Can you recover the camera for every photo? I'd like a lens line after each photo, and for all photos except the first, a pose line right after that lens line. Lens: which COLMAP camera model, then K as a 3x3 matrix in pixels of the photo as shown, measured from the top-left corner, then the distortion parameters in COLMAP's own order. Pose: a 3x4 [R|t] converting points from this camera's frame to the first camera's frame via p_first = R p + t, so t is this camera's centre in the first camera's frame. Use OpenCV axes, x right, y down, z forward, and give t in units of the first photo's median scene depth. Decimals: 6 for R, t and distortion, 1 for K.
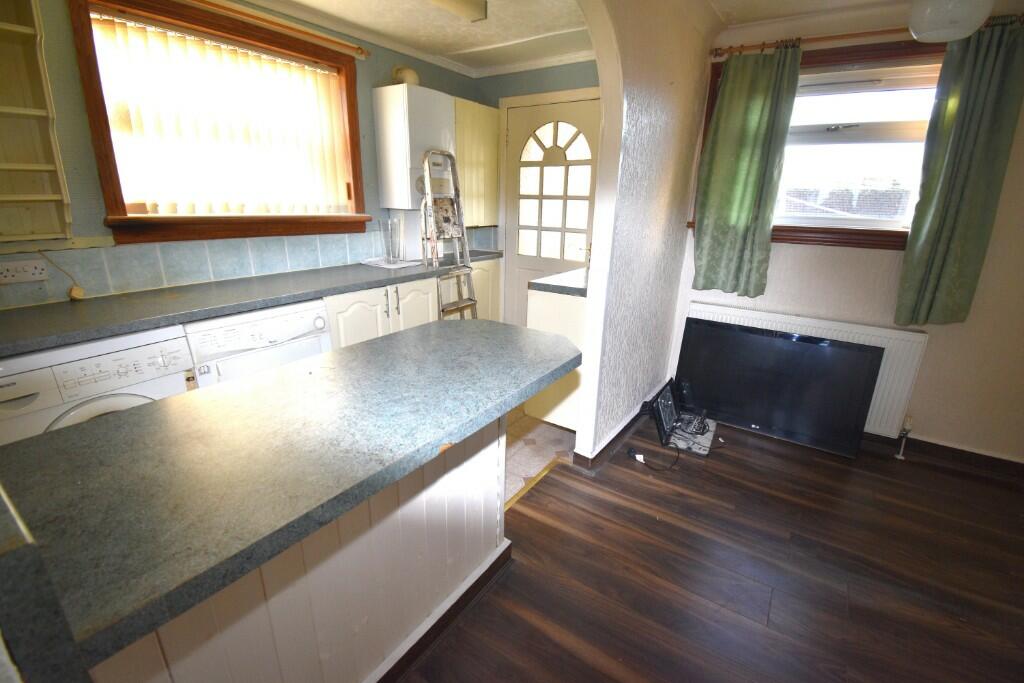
lens RADIAL K [[451.7, 0, 513.5], [0, 451.7, 340.9], [0, 0, 1]] dist [0.028755, -0.028803]
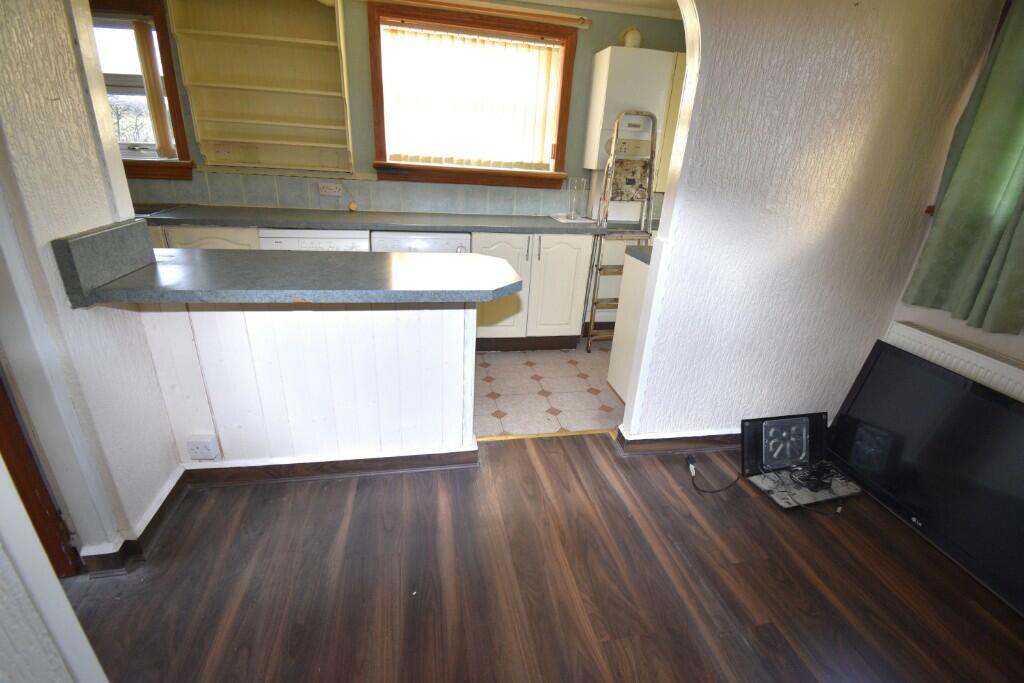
lens RADIAL K [[451.7, 0, 513.5], [0, 451.7, 340.9], [0, 0, 1]] dist [0.028755, -0.028803]
pose [[0.710242, 0.283770, -0.644229, 0.475376], [-0.246813, 0.957441, 0.149630, -0.018506], [0.659272, 0.052730, 0.750053, 0.103929]]
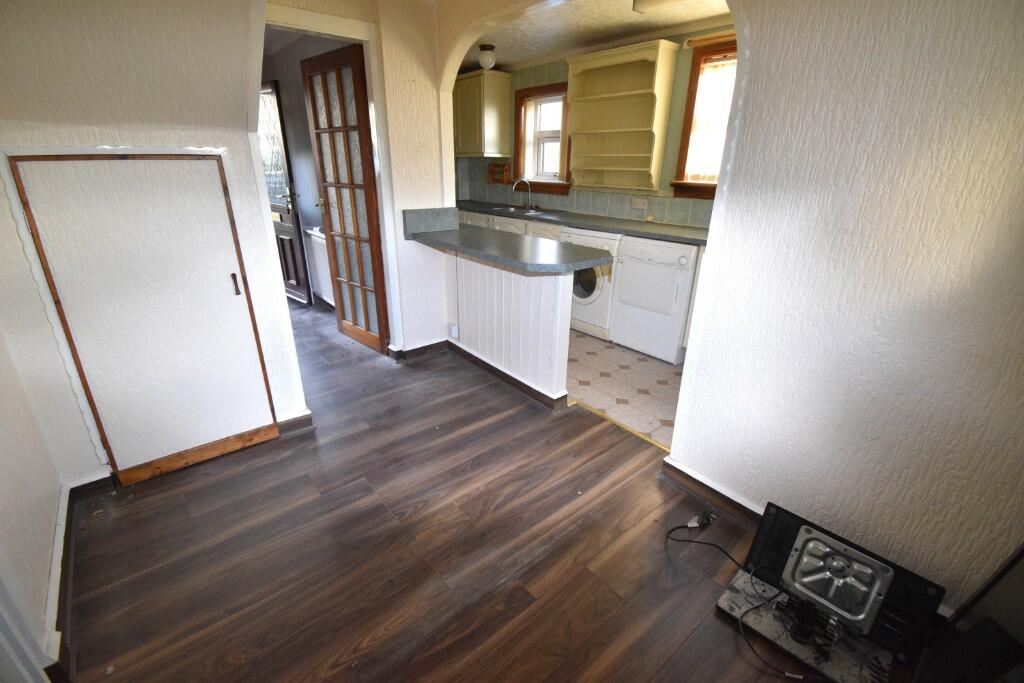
lens RADIAL K [[451.7, 0, 513.5], [0, 451.7, 340.9], [0, 0, 1]] dist [0.028755, -0.028803]
pose [[-0.283429, 0.323444, -0.902802, 0.848277], [-0.306634, 0.861420, 0.404884, -0.184403], [0.908649, 0.391586, -0.144973, 0.654258]]
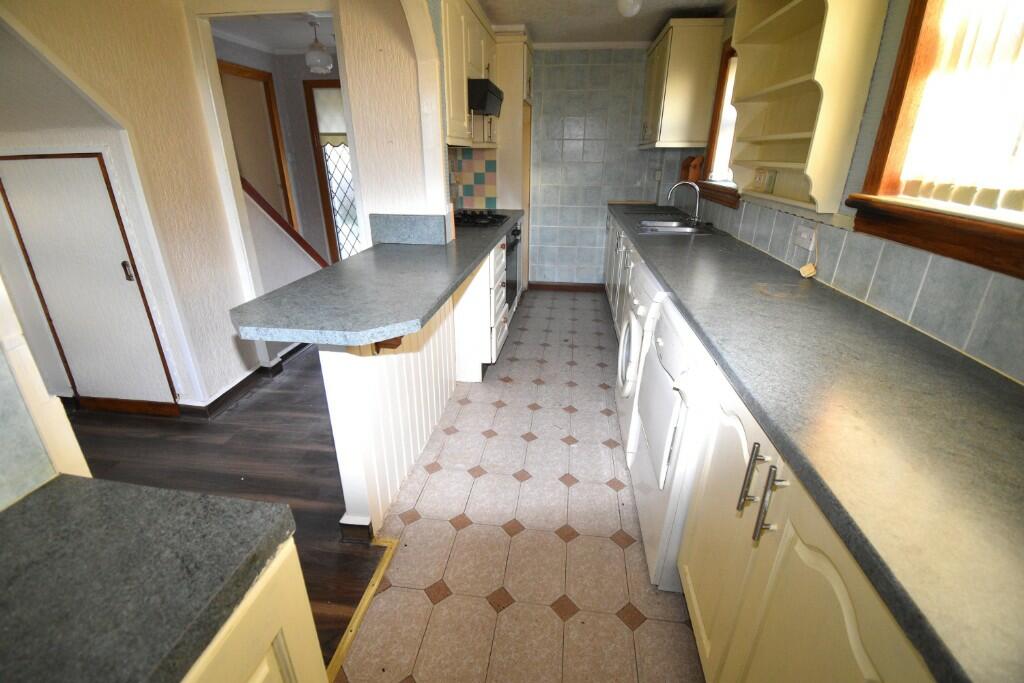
lens RADIAL K [[451.7, 0, 513.5], [0, 451.7, 340.9], [0, 0, 1]] dist [0.028755, -0.028803]
pose [[-0.893017, 0.146256, -0.425593, 0.011770], [-0.157235, 0.784708, 0.599592, -0.319566], [0.421660, 0.602364, -0.677761, 1.013714]]
